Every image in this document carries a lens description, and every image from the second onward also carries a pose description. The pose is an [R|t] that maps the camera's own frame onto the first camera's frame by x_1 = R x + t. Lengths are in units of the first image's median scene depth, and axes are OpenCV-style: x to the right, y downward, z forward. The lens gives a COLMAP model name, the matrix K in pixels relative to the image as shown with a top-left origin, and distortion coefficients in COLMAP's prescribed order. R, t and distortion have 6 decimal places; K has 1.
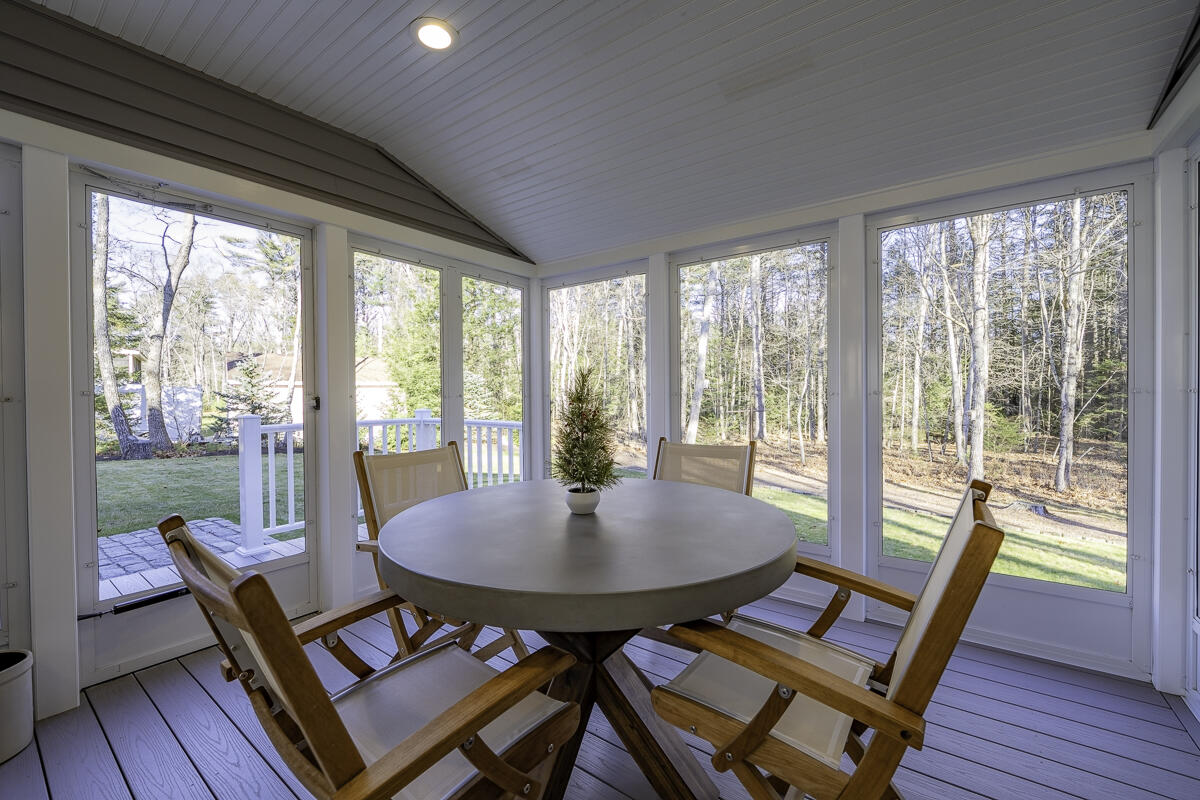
lens RADIAL K [[485.4, 0, 596.5], [0, 485.4, 400.1], [0, 0, 1]] dist [-0.001554, -0.000192]
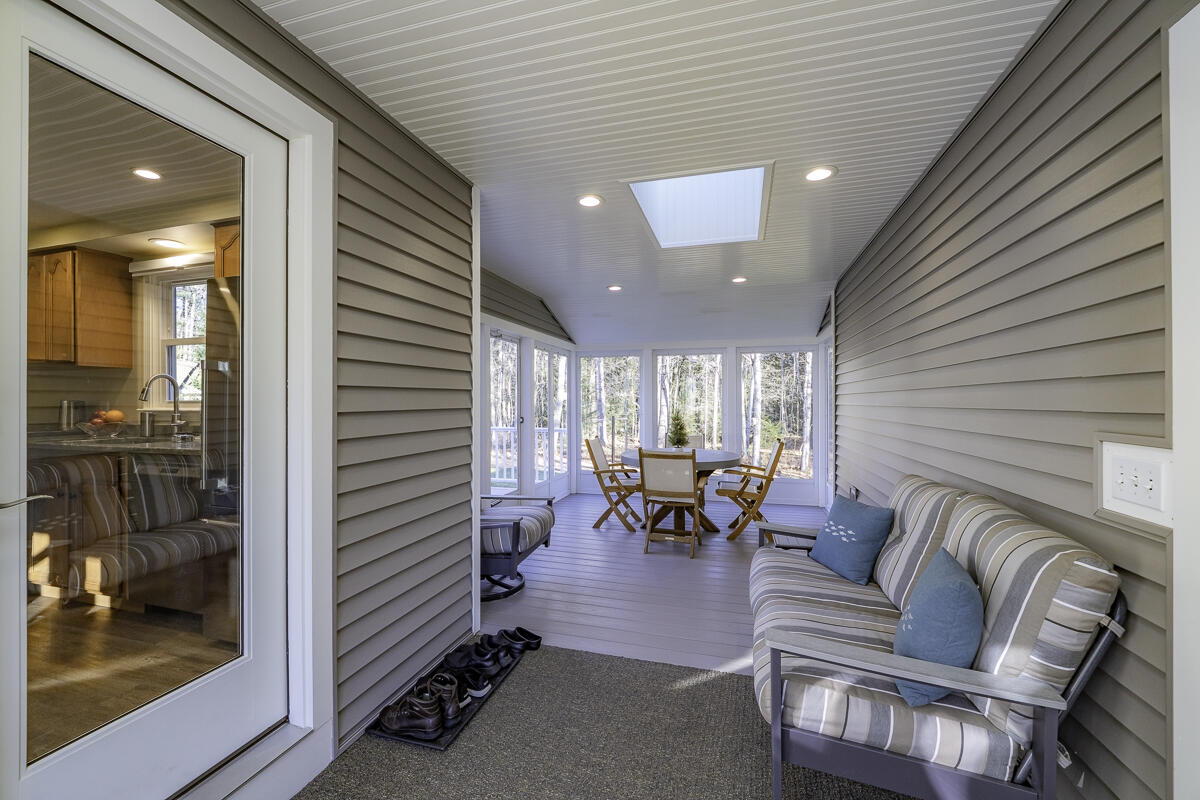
lens RADIAL K [[485.4, 0, 596.5], [0, 485.4, 400.1], [0, 0, 1]] dist [-0.001554, -0.000192]
pose [[0.936773, 0.009223, 0.349815, -0.145877], [-0.004111, 0.999874, -0.015355, -0.007454], [-0.349912, 0.012946, 0.936693, -0.161772]]
